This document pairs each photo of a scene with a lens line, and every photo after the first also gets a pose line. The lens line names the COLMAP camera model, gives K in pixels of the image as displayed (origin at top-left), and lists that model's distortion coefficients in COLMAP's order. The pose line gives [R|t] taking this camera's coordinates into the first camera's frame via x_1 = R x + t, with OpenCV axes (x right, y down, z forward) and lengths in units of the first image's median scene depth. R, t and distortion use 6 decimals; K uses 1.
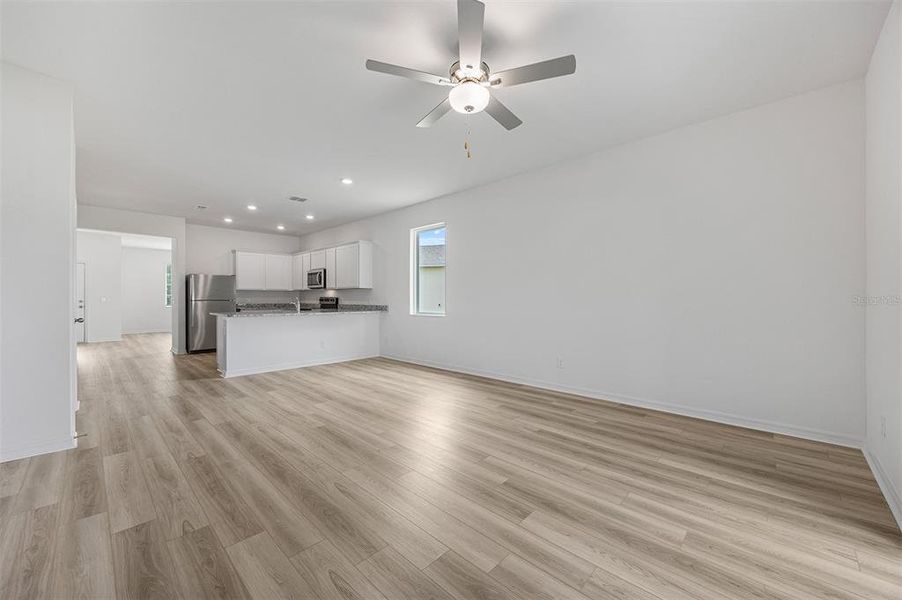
lens RADIAL K [[349.9, 0, 455.6], [0, 349.9, 301.6], [0, 0, 1]] dist [-0.004296, -0.000403]
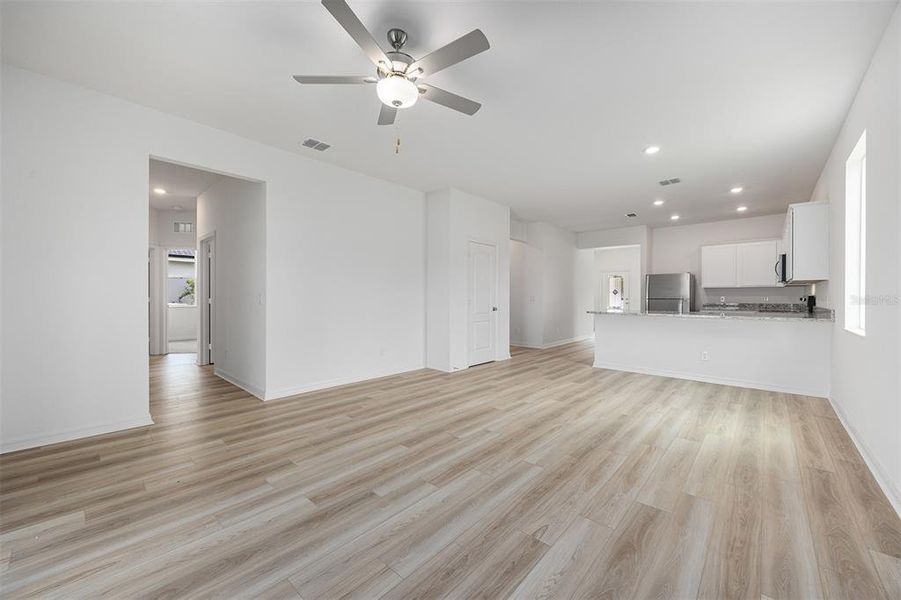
lens RADIAL K [[349.6, 0, 449.3], [0, 349.6, 297.8], [0, 0, 1]] dist [-0.004296, -0.000403]
pose [[0.013837, 0.002131, -0.999902, 0.729004], [-0.010685, 0.999941, 0.001983, -0.004484], [0.999847, 0.010656, 0.013859, 0.804389]]
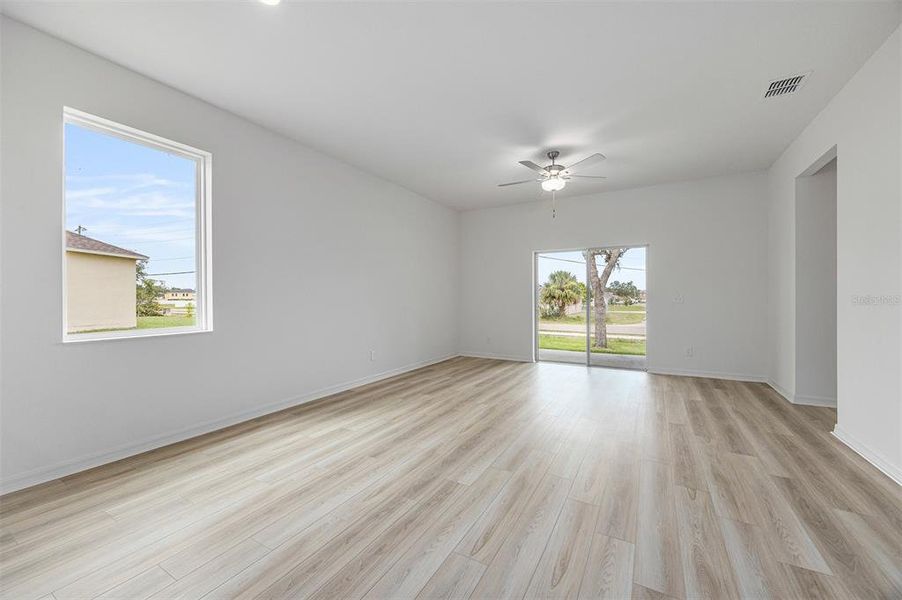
lens RADIAL K [[349.9, 0, 452.3], [0, 349.9, 297.0], [0, 0, 1]] dist [-0.004296, -0.000403]
pose [[-0.230743, 0.003463, 0.973009, -1.115011], [0.013445, 0.999910, -0.000370, -0.008865], [-0.972922, 0.012997, -0.230769, 1.354082]]
